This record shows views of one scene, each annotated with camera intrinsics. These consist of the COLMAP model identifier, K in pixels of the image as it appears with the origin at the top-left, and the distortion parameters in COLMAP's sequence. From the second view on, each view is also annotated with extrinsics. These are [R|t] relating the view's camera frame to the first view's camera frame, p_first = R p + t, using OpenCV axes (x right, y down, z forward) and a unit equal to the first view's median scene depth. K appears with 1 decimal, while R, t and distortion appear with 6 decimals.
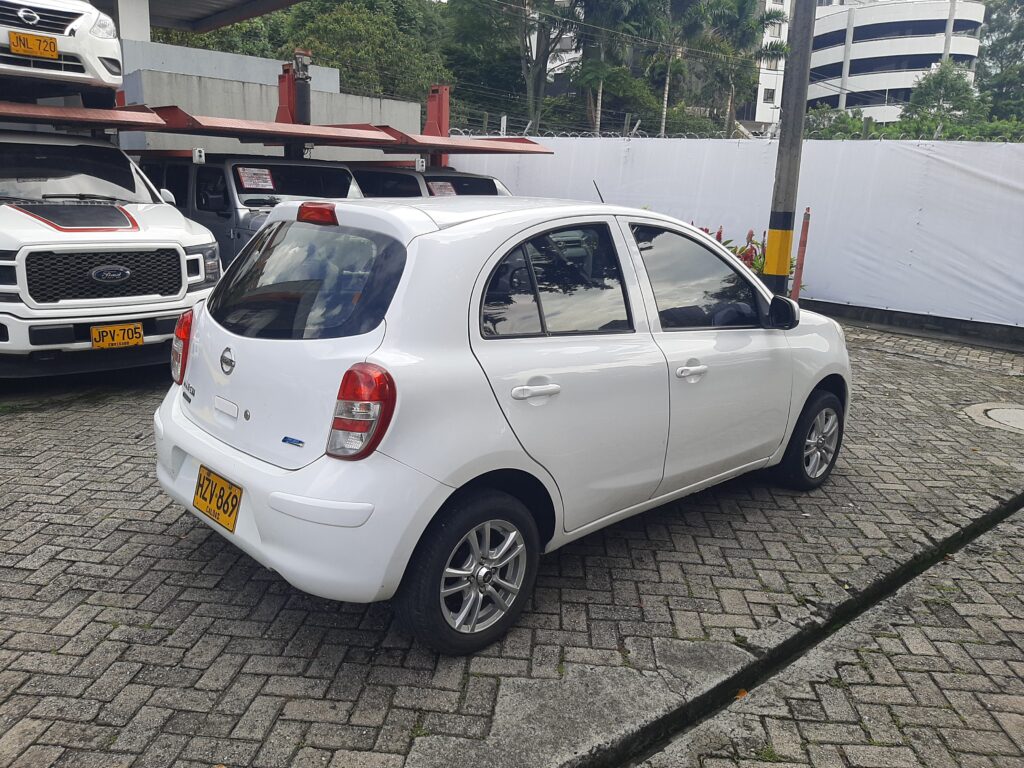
lens RADIAL K [[791.0, 0, 506.3], [0, 791.0, 381.5], [0, 0, 1]] dist [0.052090, -0.100292]
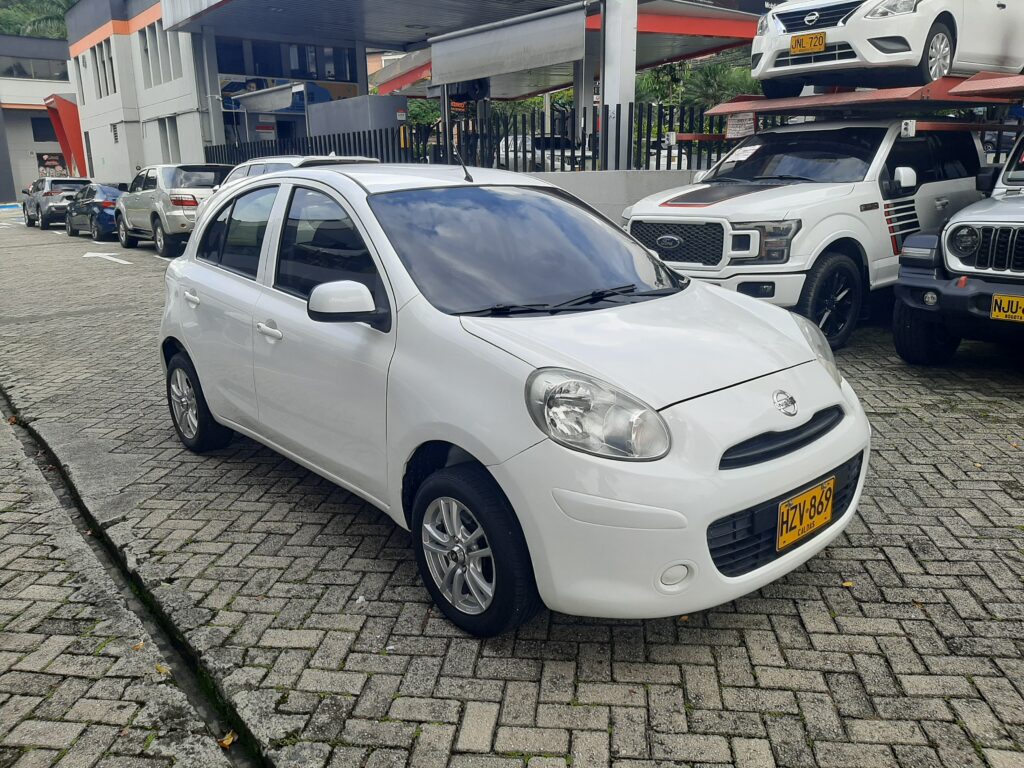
lens RADIAL K [[791.0, 0, 506.3], [0, 791.0, 381.5], [0, 0, 1]] dist [0.052090, -0.100292]
pose [[-0.041893, 0.218153, -0.975015, 1.077282], [-0.212585, 0.951580, 0.222044, -0.212947], [0.976244, 0.216576, 0.006512, 1.145013]]
